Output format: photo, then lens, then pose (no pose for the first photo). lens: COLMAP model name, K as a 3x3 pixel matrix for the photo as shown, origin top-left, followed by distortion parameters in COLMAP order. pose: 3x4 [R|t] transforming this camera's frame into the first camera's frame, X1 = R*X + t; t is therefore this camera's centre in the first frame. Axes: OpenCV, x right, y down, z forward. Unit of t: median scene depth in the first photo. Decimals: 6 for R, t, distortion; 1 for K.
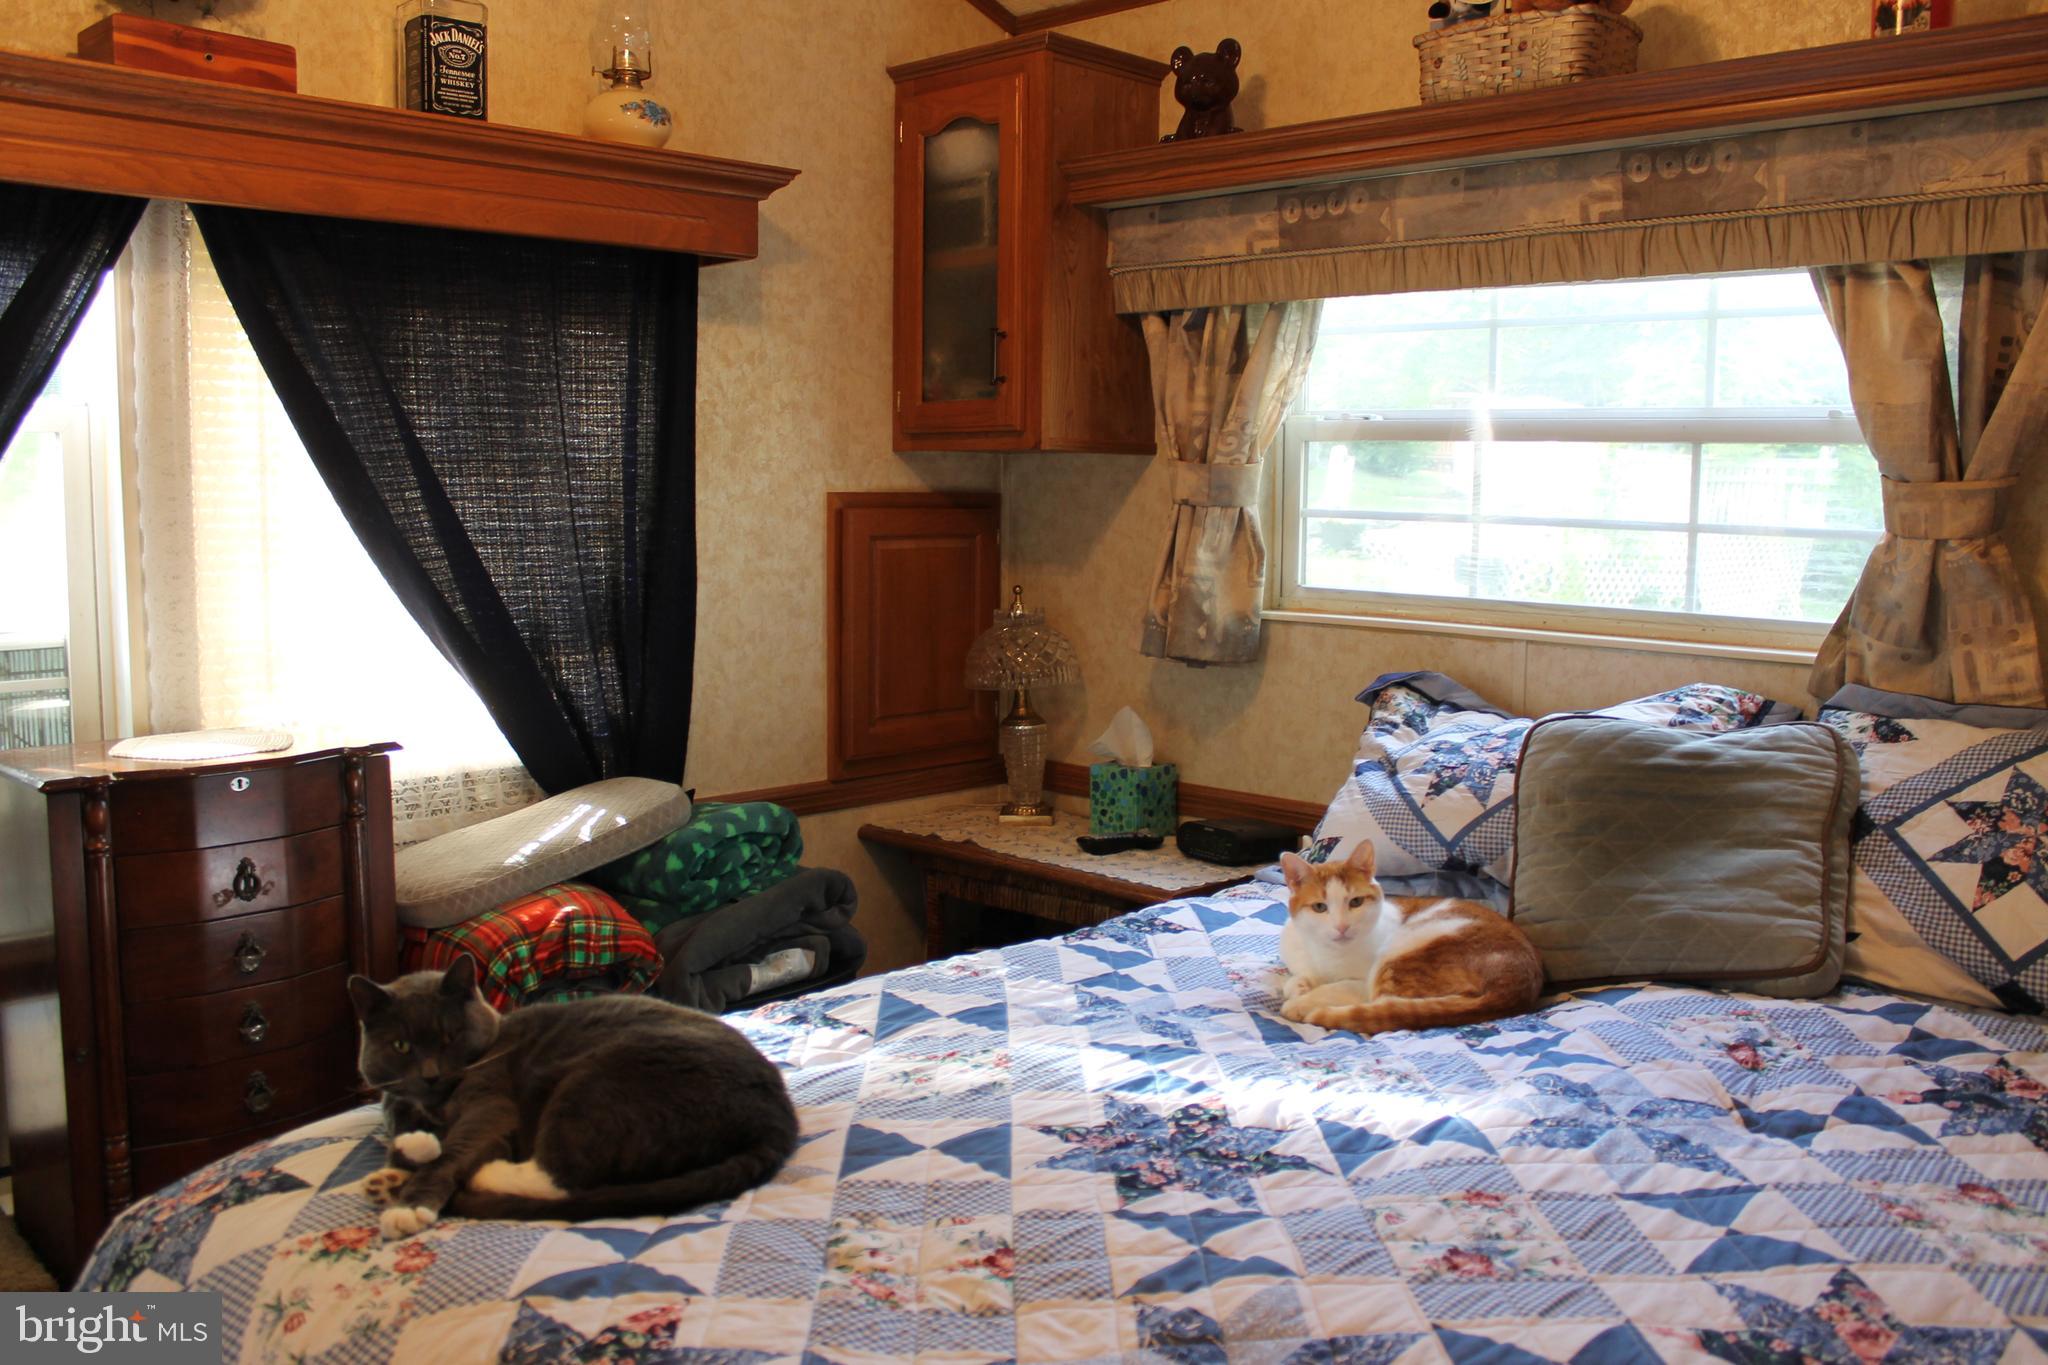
lens RADIAL K [[1717.9, 0, 1042.0], [0, 1717.9, 665.2], [0, 0, 1]] dist [-0.166215, 0.147083]
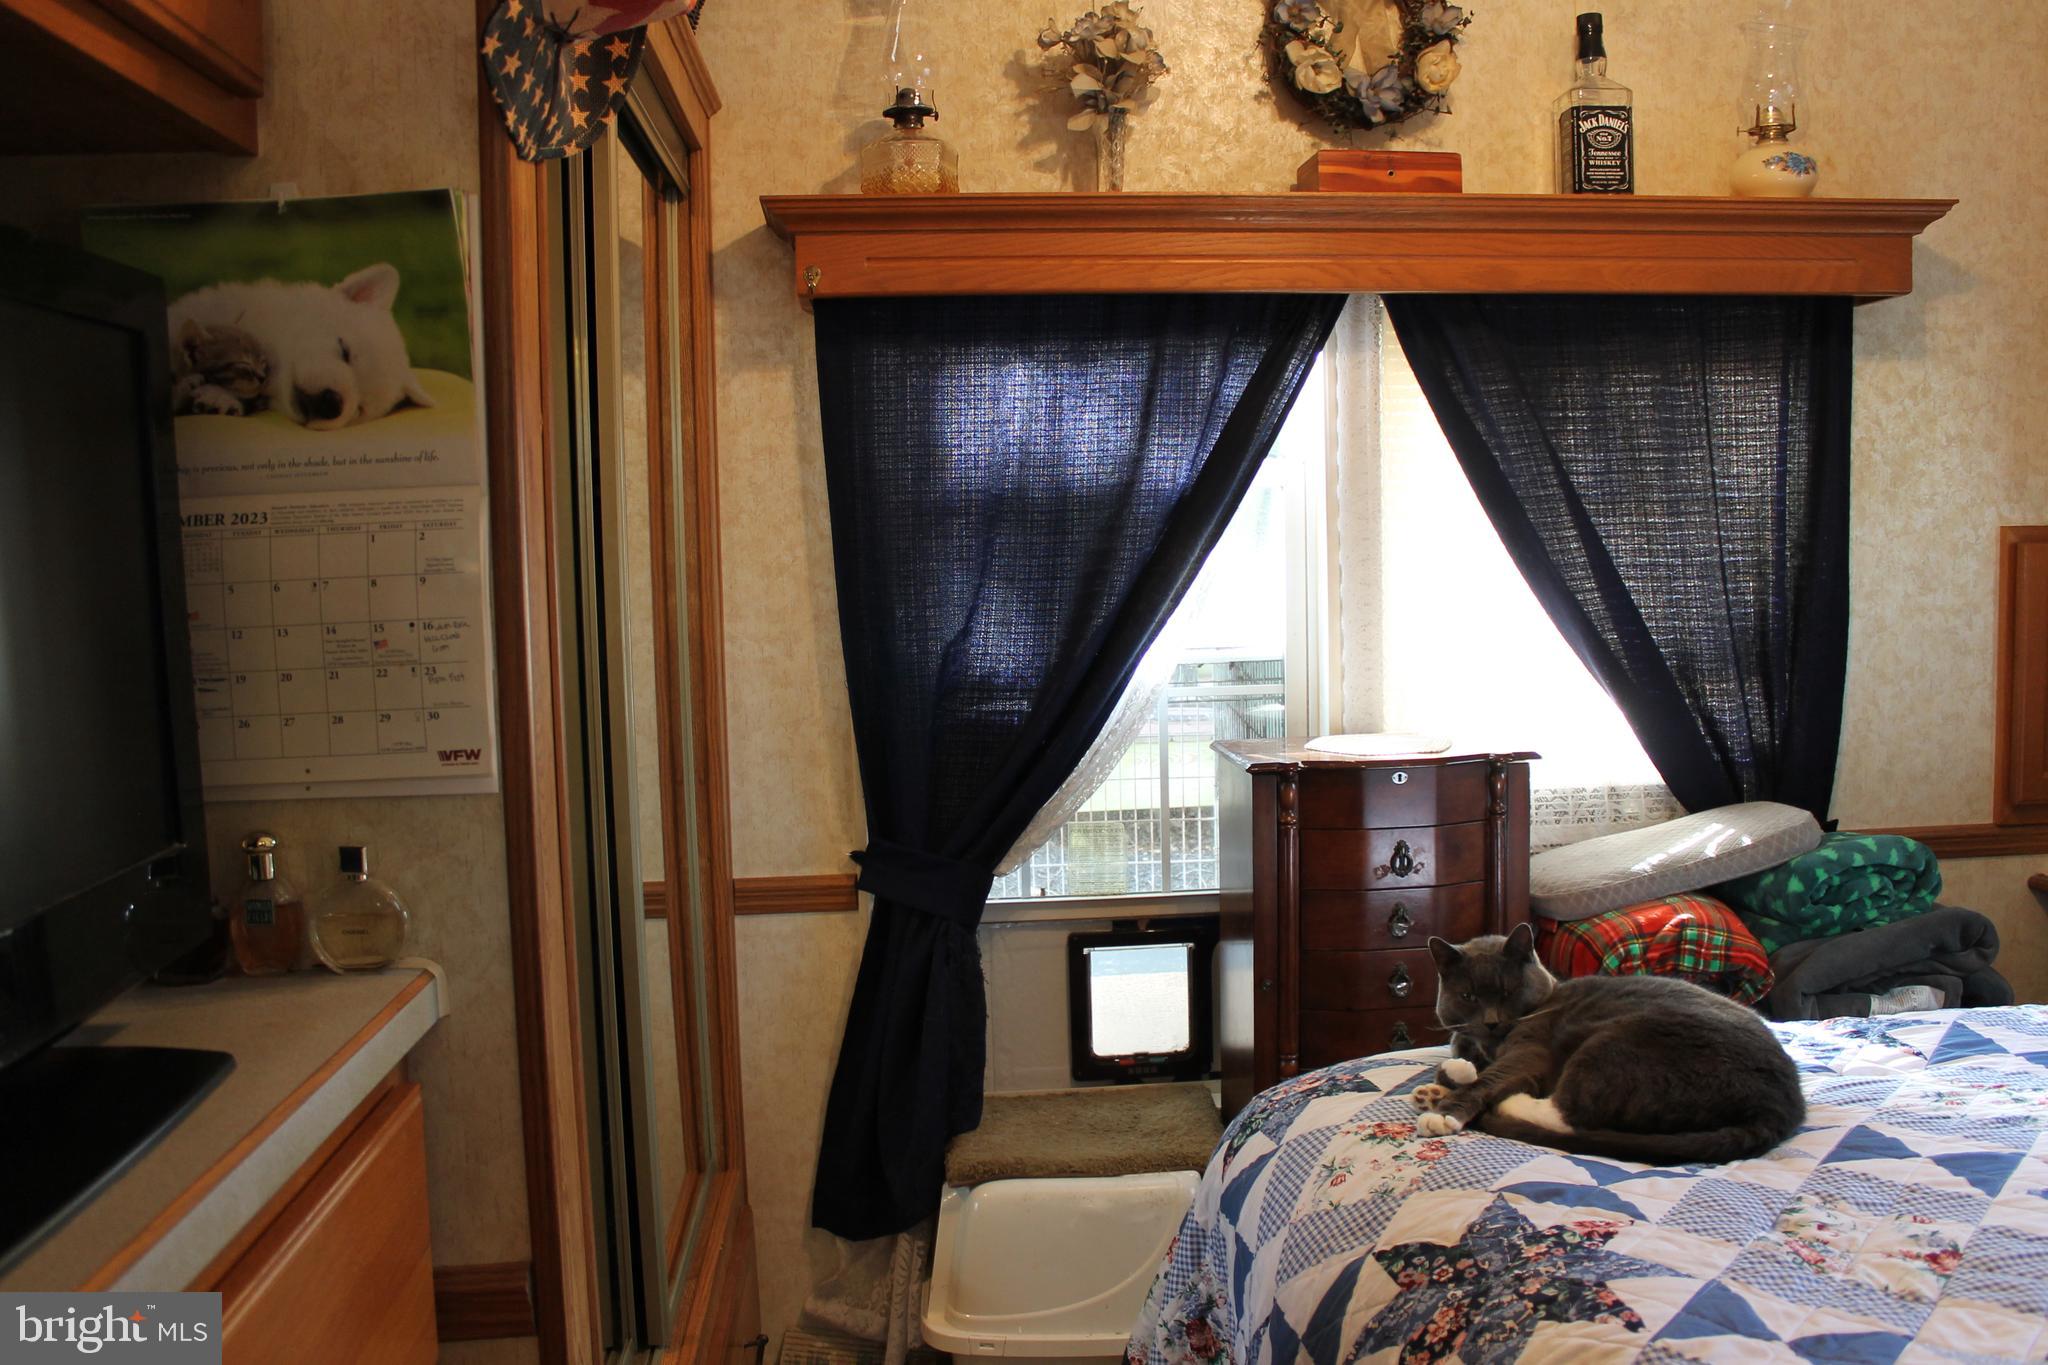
lens RADIAL K [[1717.9, 0, 1042.0], [0, 1717.9, 665.2], [0, 0, 1]] dist [-0.166215, 0.147083]
pose [[0.748641, 0.027425, -0.662408, 0.116983], [-0.042201, 0.999089, -0.006331, 0.008457], [0.661631, 0.032694, 0.749116, -0.074922]]
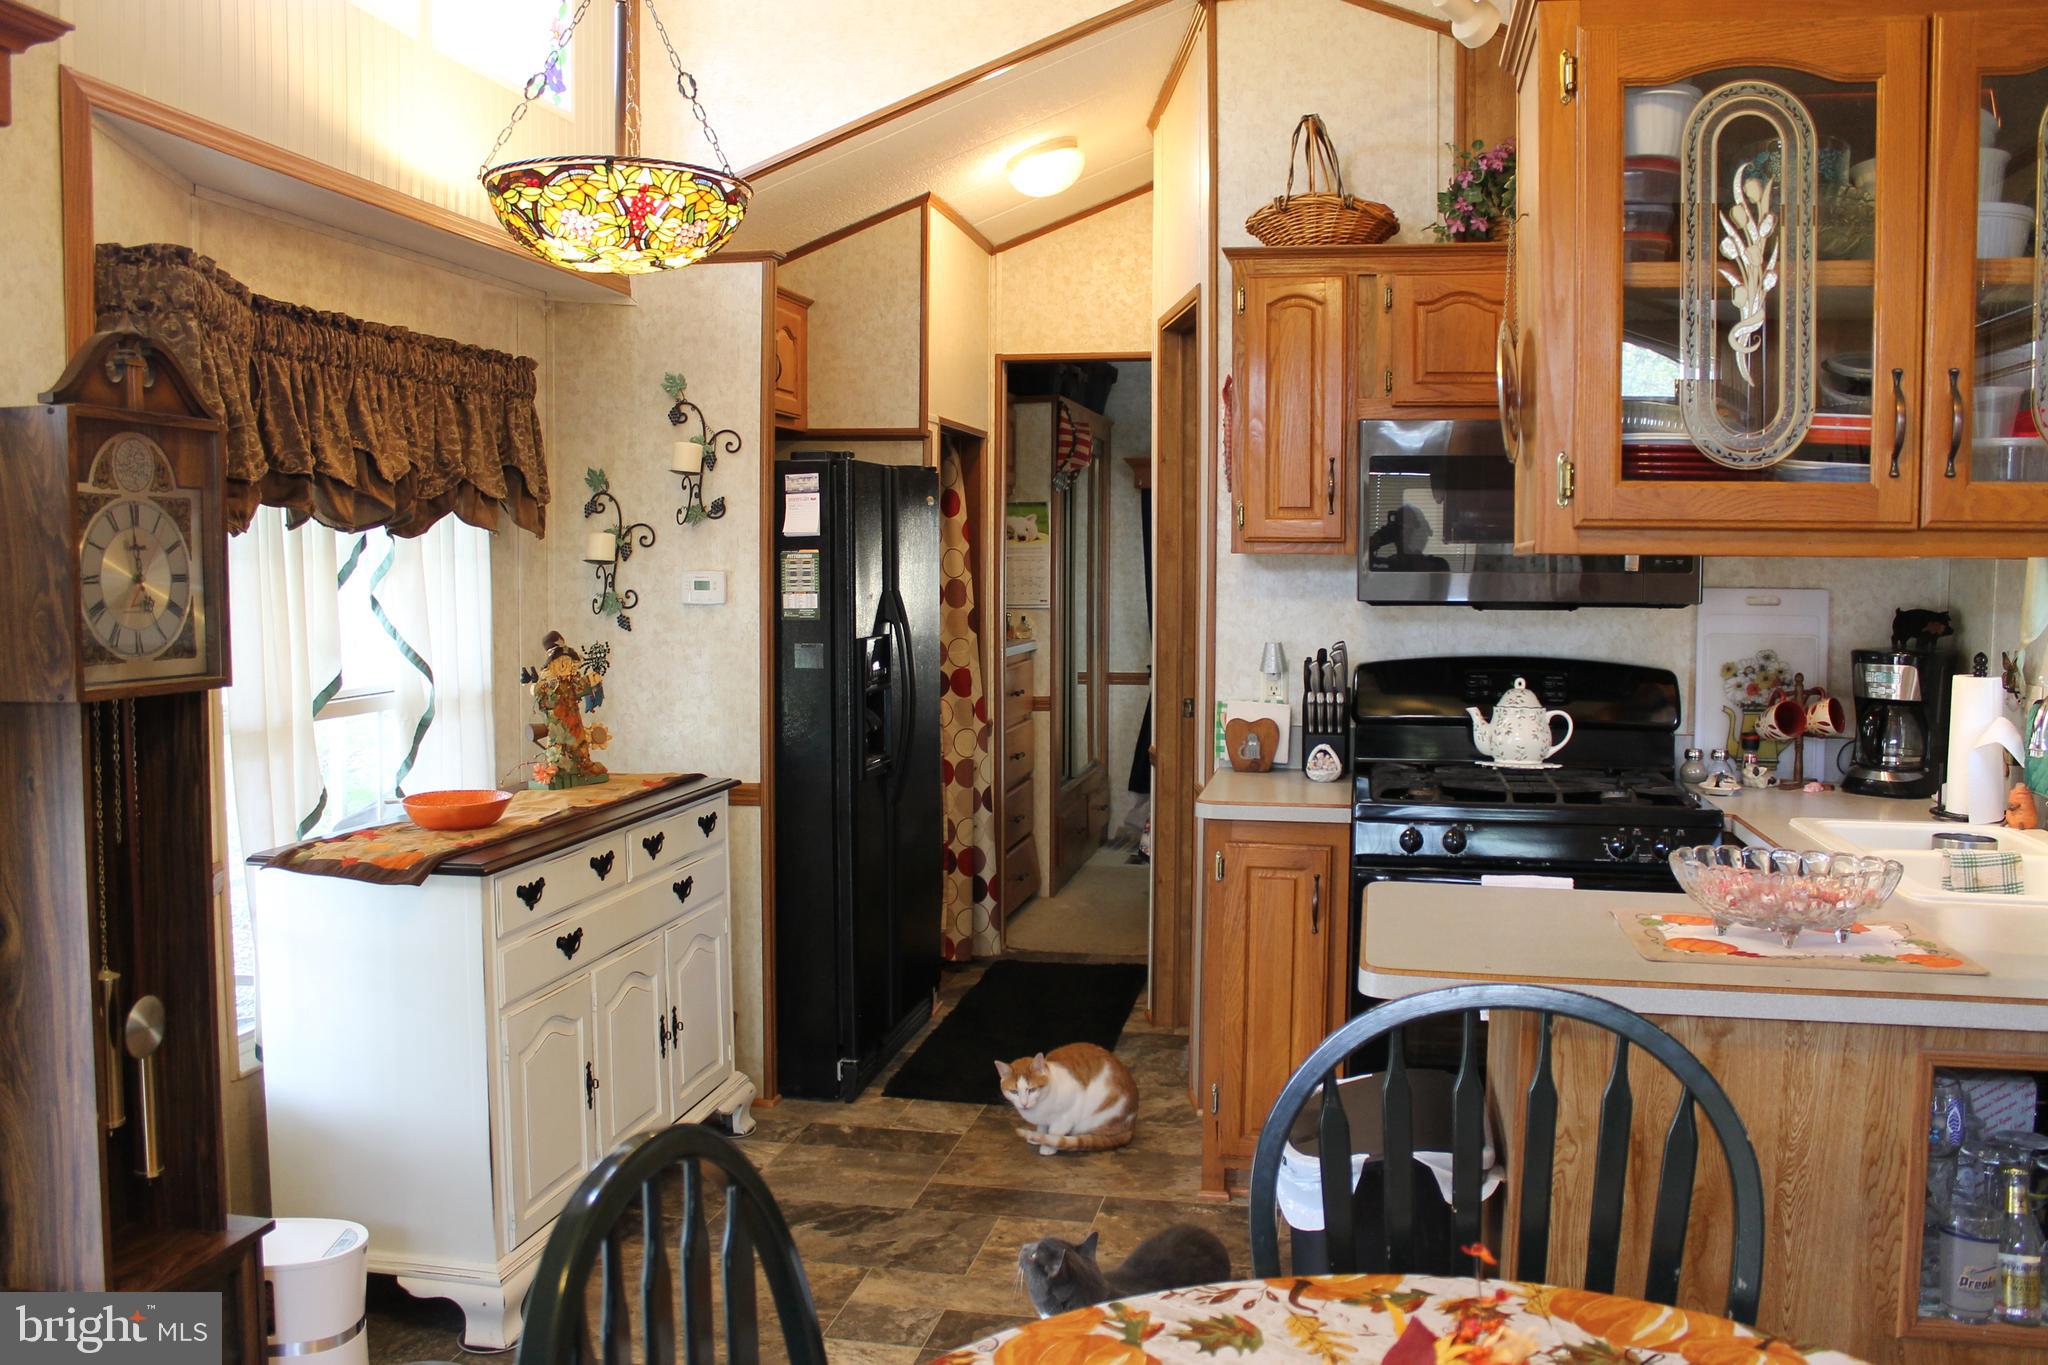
lens RADIAL K [[1717.9, 0, 1042.0], [0, 1717.9, 665.2], [0, 0, 1]] dist [-0.166215, 0.147083]
pose [[0.542469, 0.050210, -0.838574, 2.140301], [-0.089573, 0.995979, 0.001691, 0.146607], [0.835287, 0.074196, 0.544785, -1.419035]]
